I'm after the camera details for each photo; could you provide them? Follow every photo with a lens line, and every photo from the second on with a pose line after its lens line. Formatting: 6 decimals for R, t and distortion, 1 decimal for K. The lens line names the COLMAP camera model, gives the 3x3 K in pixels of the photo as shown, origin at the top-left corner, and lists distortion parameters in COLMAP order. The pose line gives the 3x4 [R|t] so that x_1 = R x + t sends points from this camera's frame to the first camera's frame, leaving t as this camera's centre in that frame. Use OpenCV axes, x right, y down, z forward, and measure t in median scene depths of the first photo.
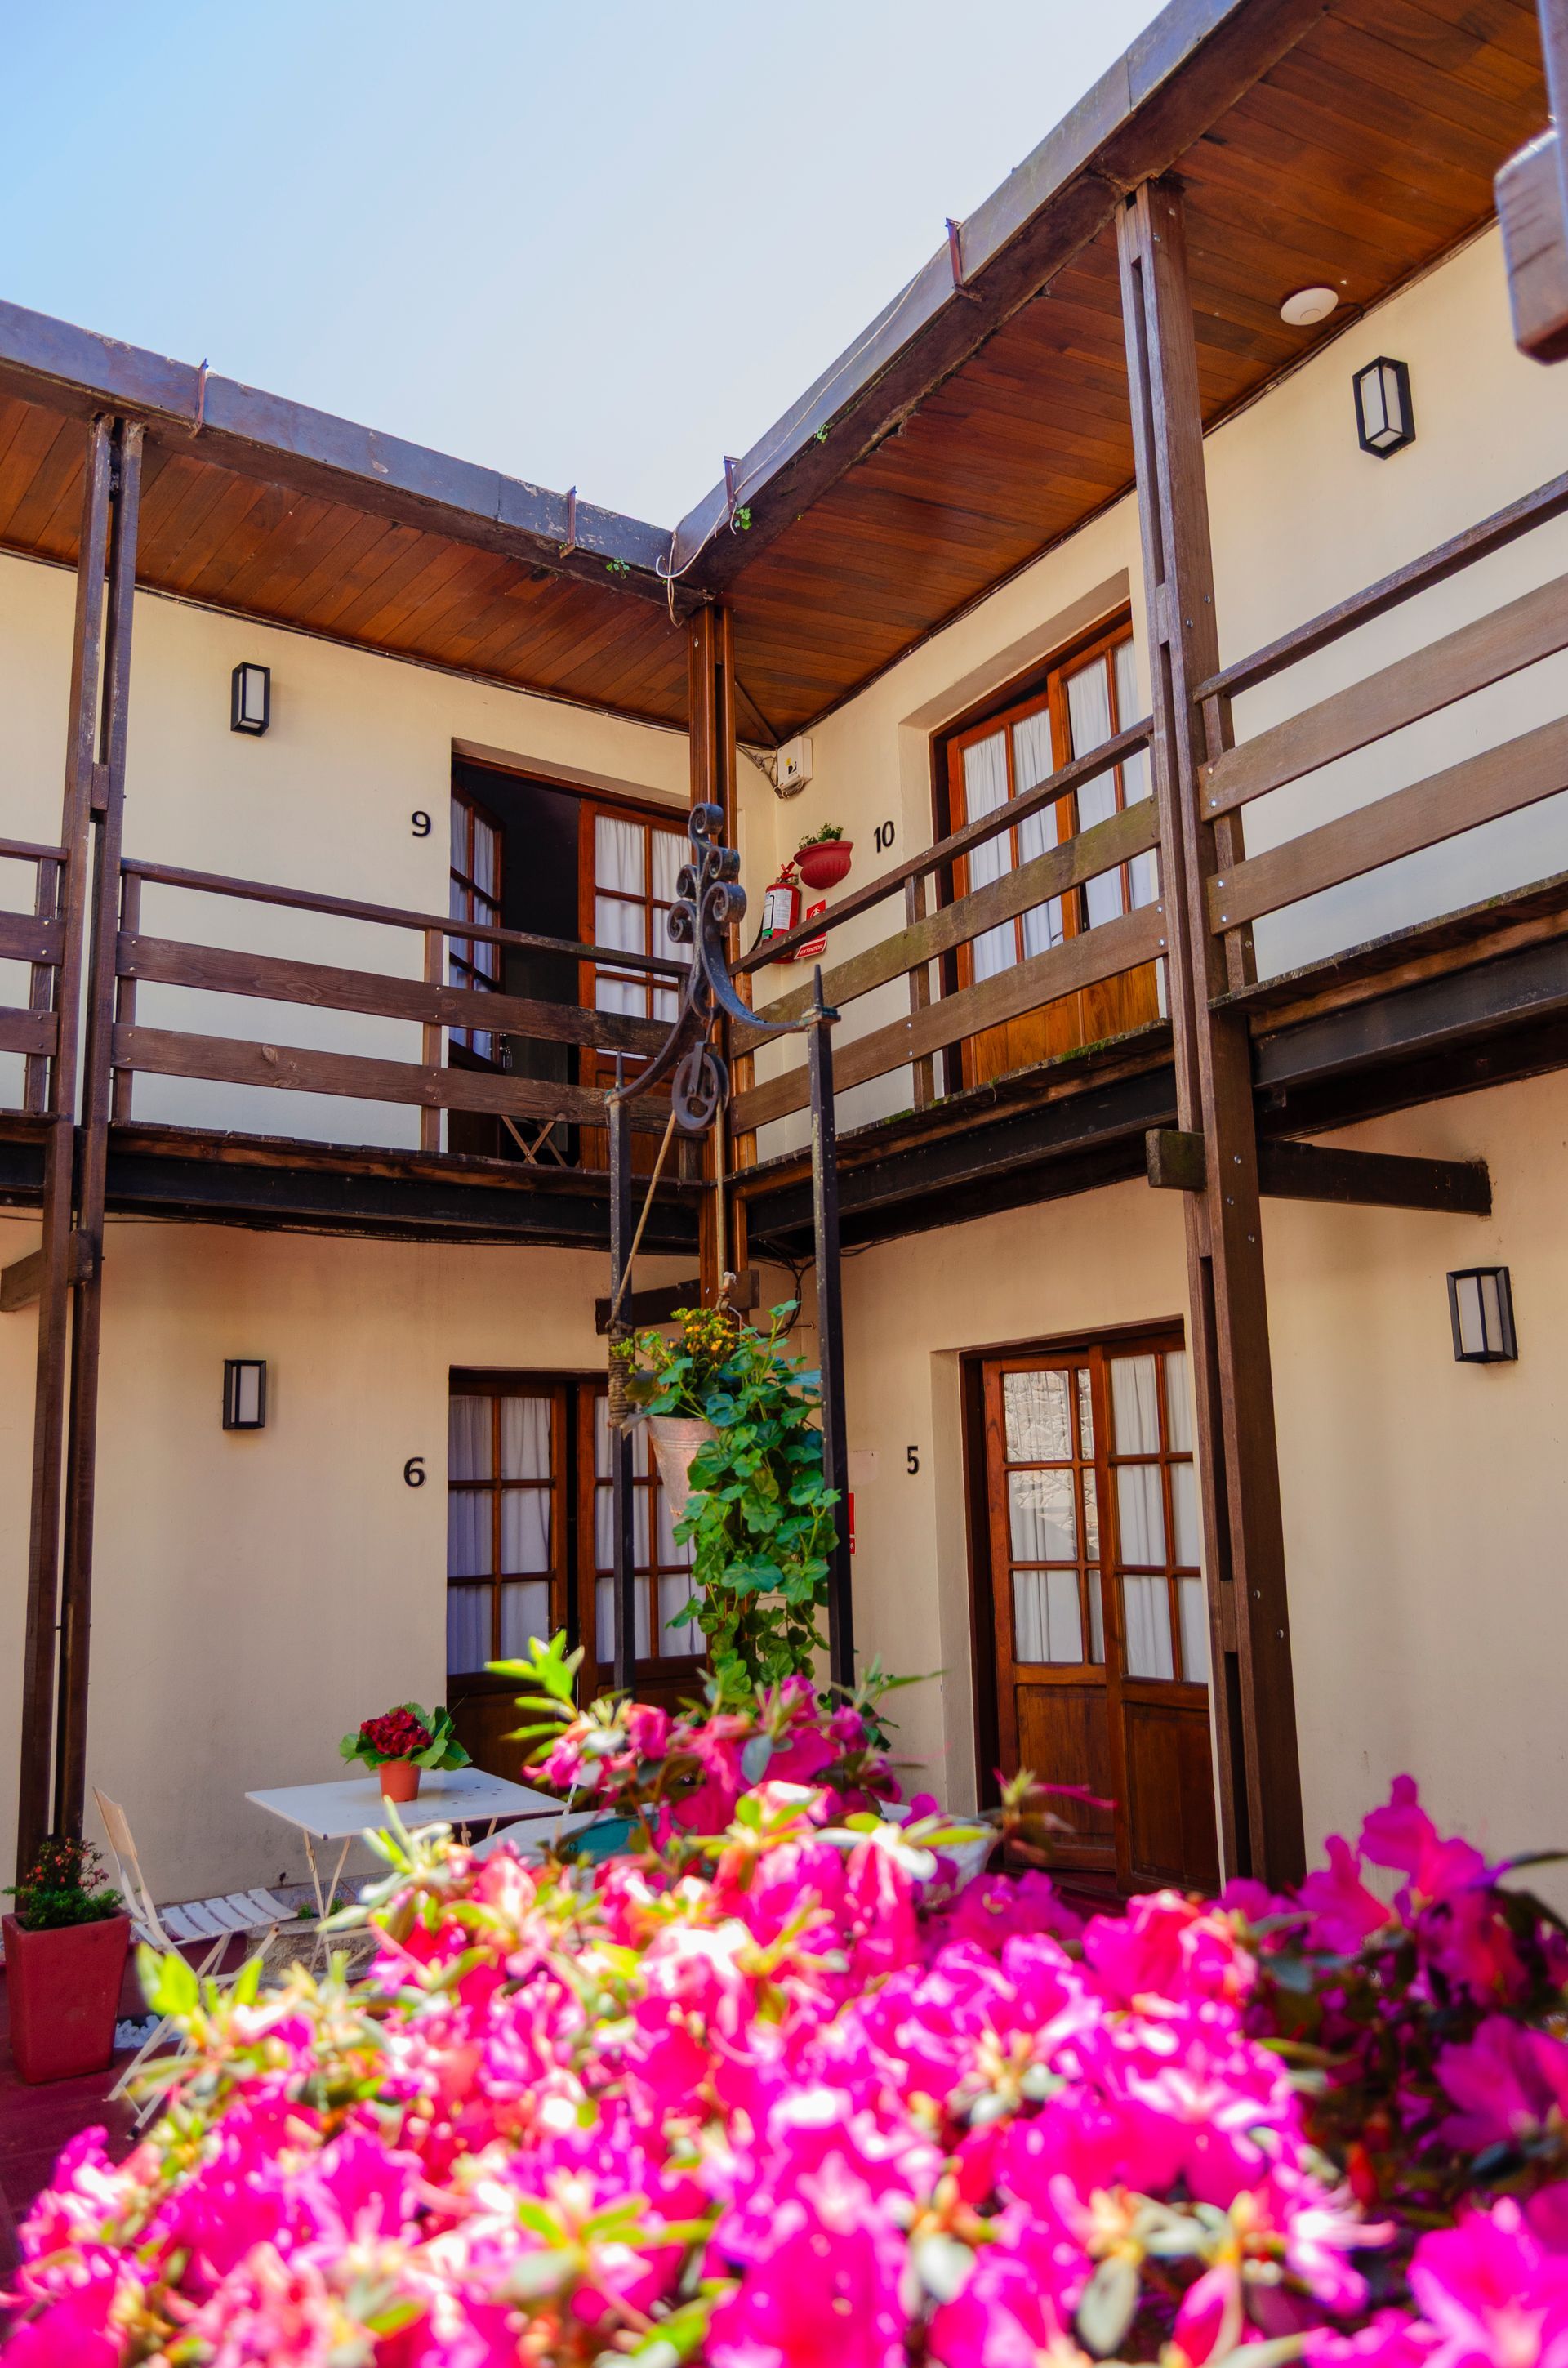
lens RADIAL K [[1891.4, 0, 797.1], [0, 1891.4, 1145.5], [0, 0, 1]] dist [-0.021929, 0.011195]
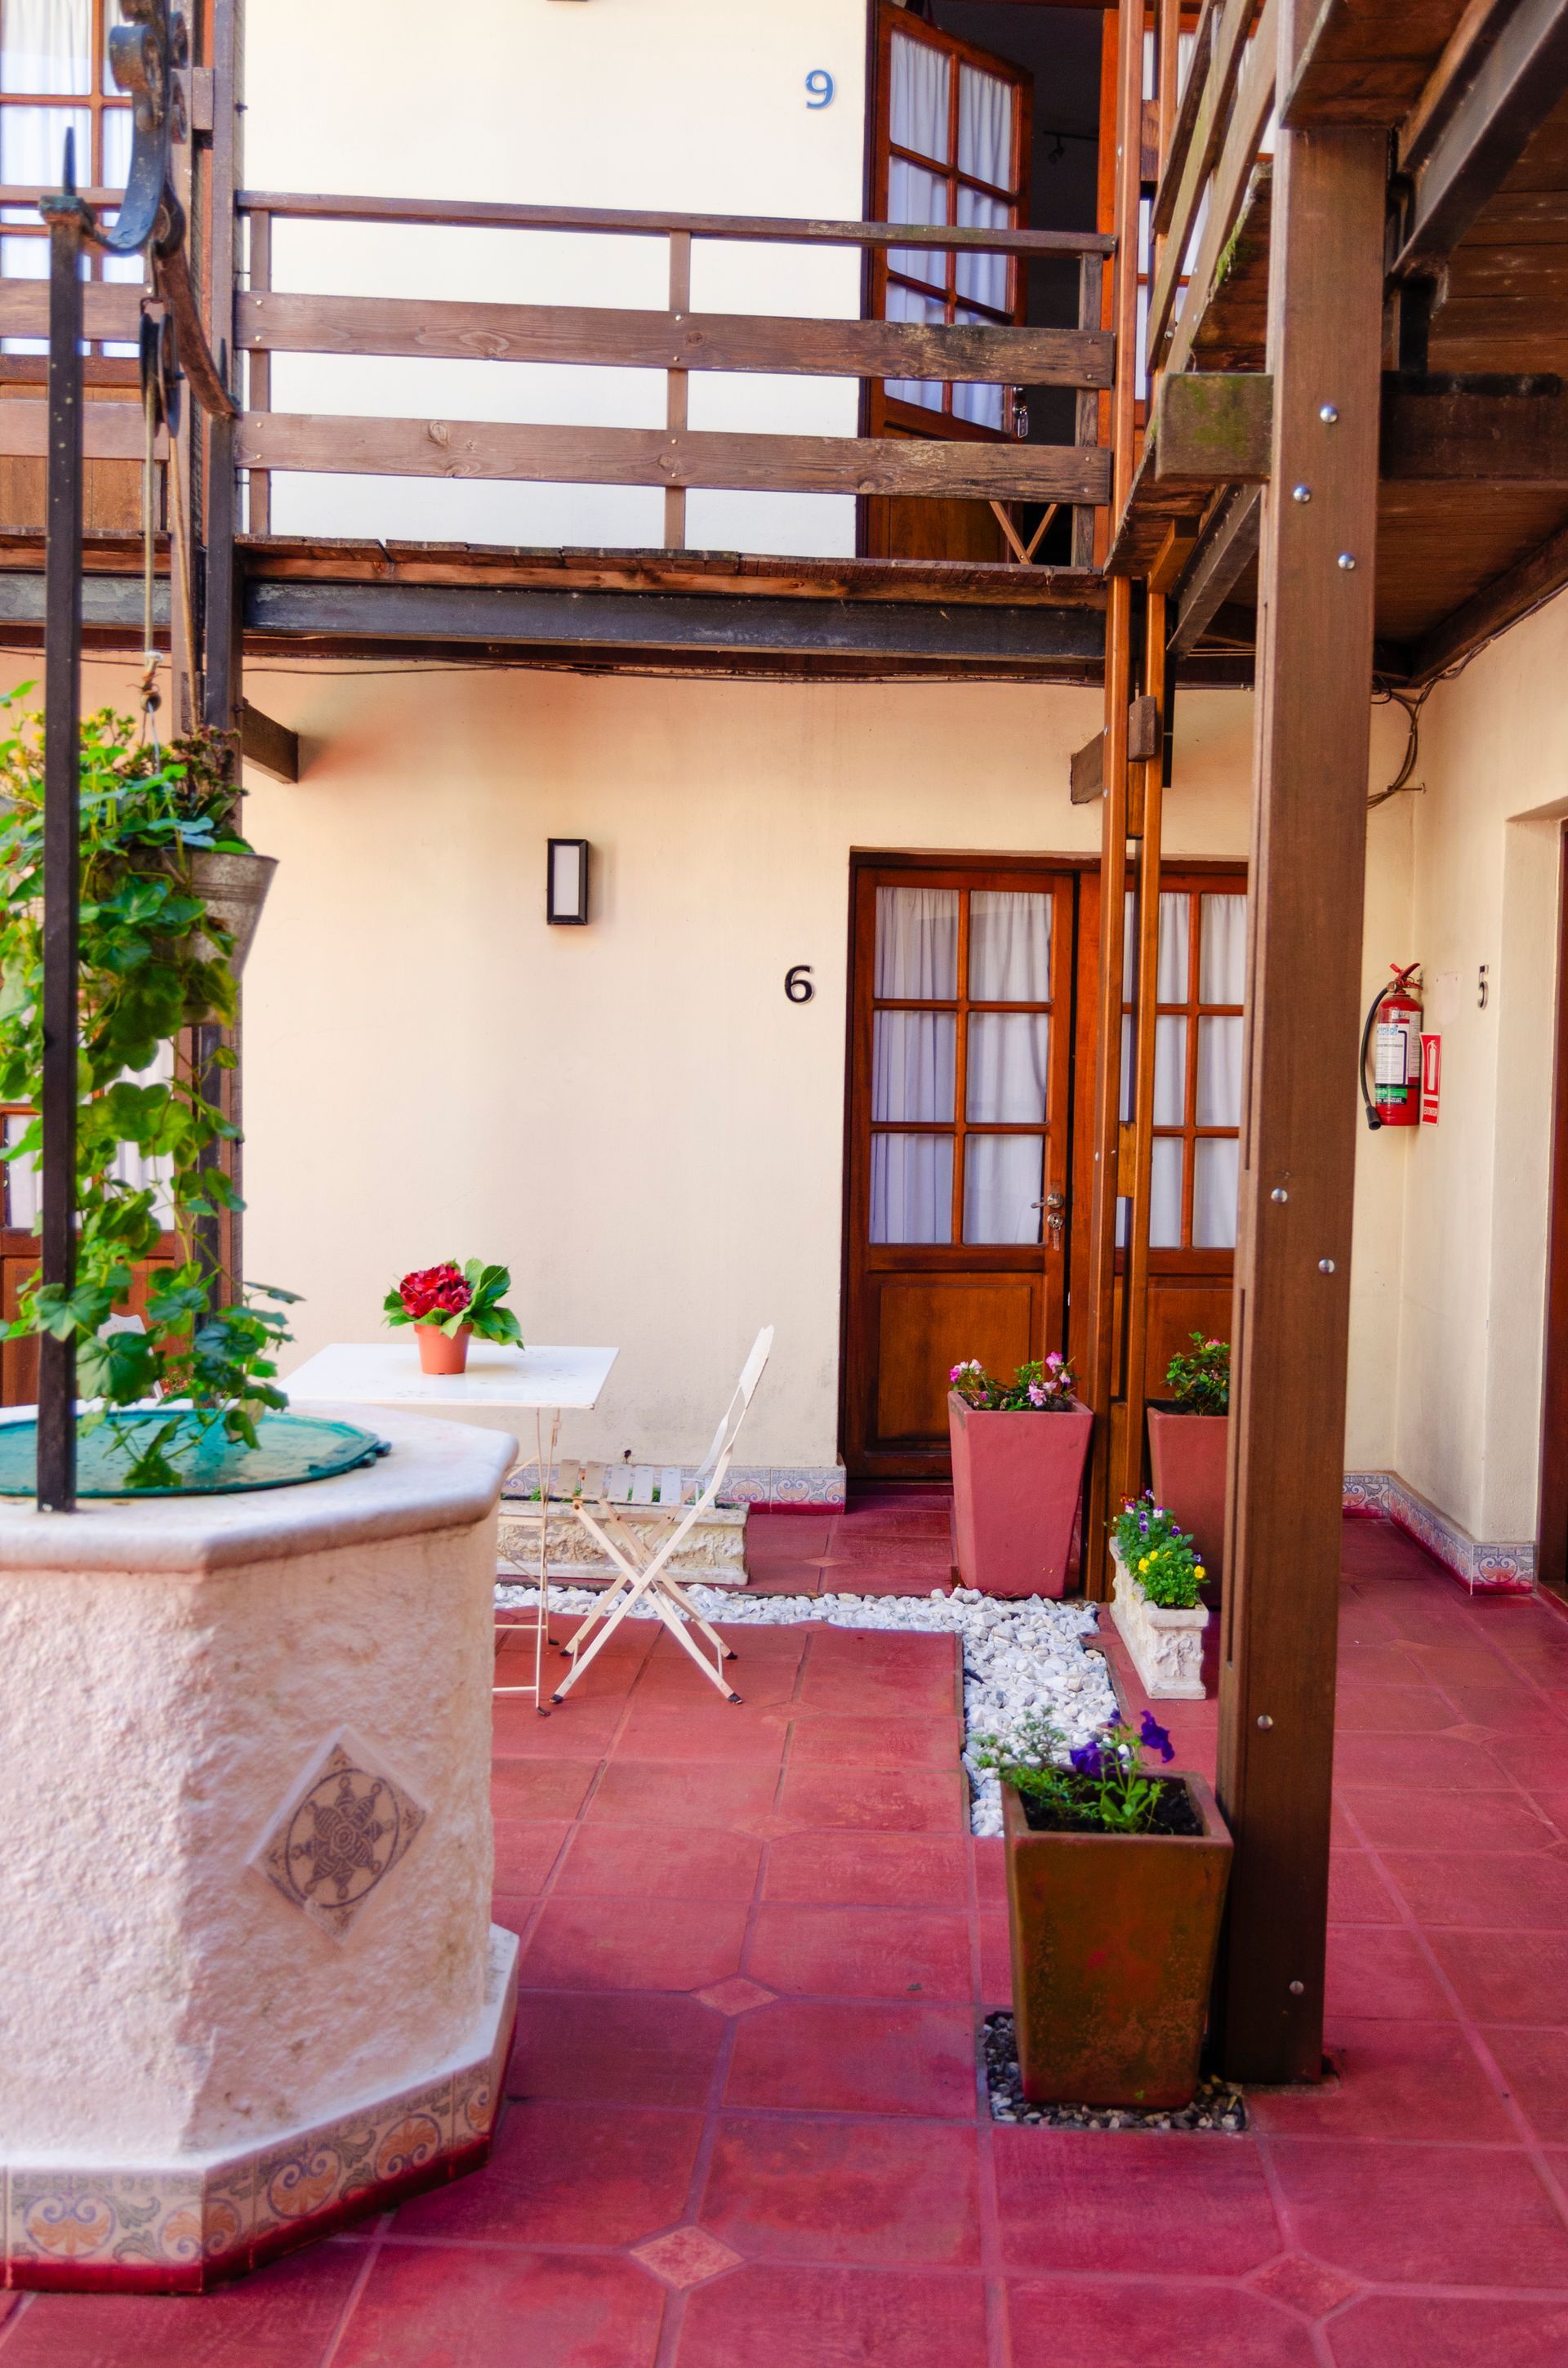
lens RADIAL K [[2288.1, 0, 784.0], [0, 2288.1, 1184.0], [0, 0, 1]] dist [-0.023162, 0.021923]
pose [[0.836033, 0.071041, -0.544061, 0.322377], [0.062241, 0.972903, 0.222680, 0.044907], [0.545138, -0.220031, 0.808957, 0.226825]]
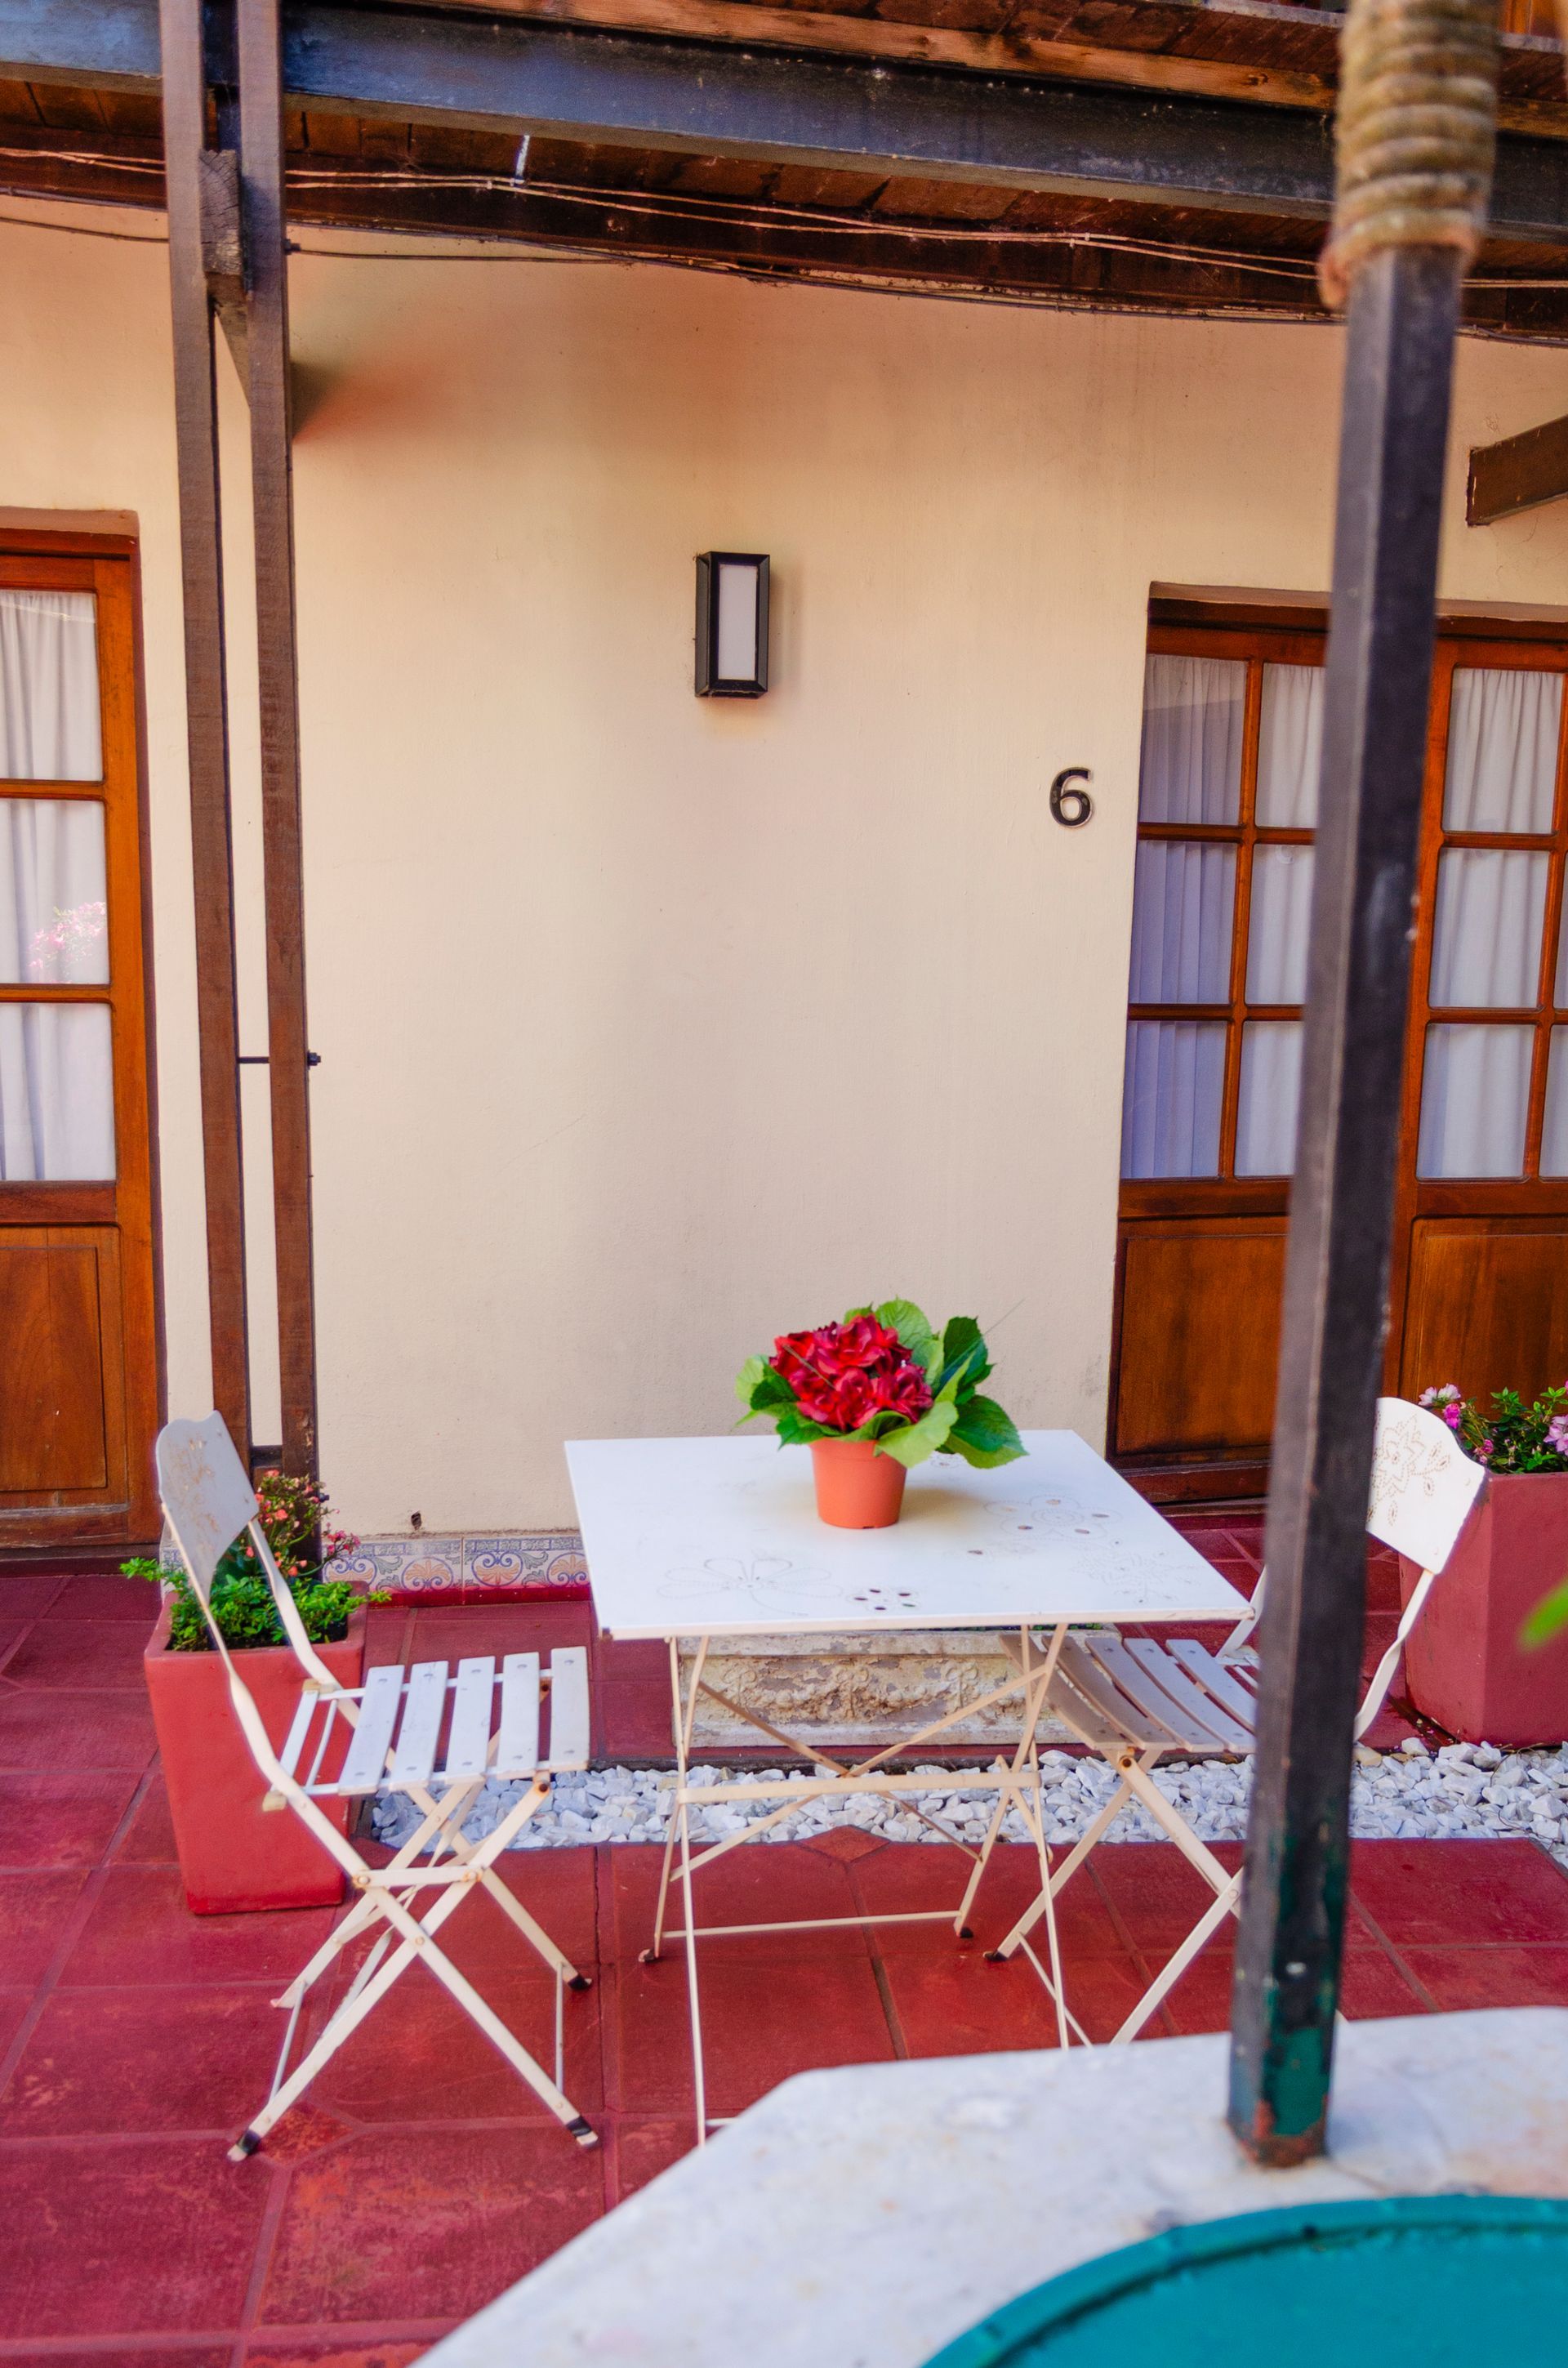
lens RADIAL K [[2160.6, 0, 773.9], [0, 2160.6, 1342.7], [0, 0, 1]] dist [-0.022228, 0.012187]
pose [[0.913782, 0.122958, -0.387147, -0.033154], [0.031230, 0.928999, 0.368763, 0.096166], [0.405002, -0.349059, 0.845063, 0.439448]]
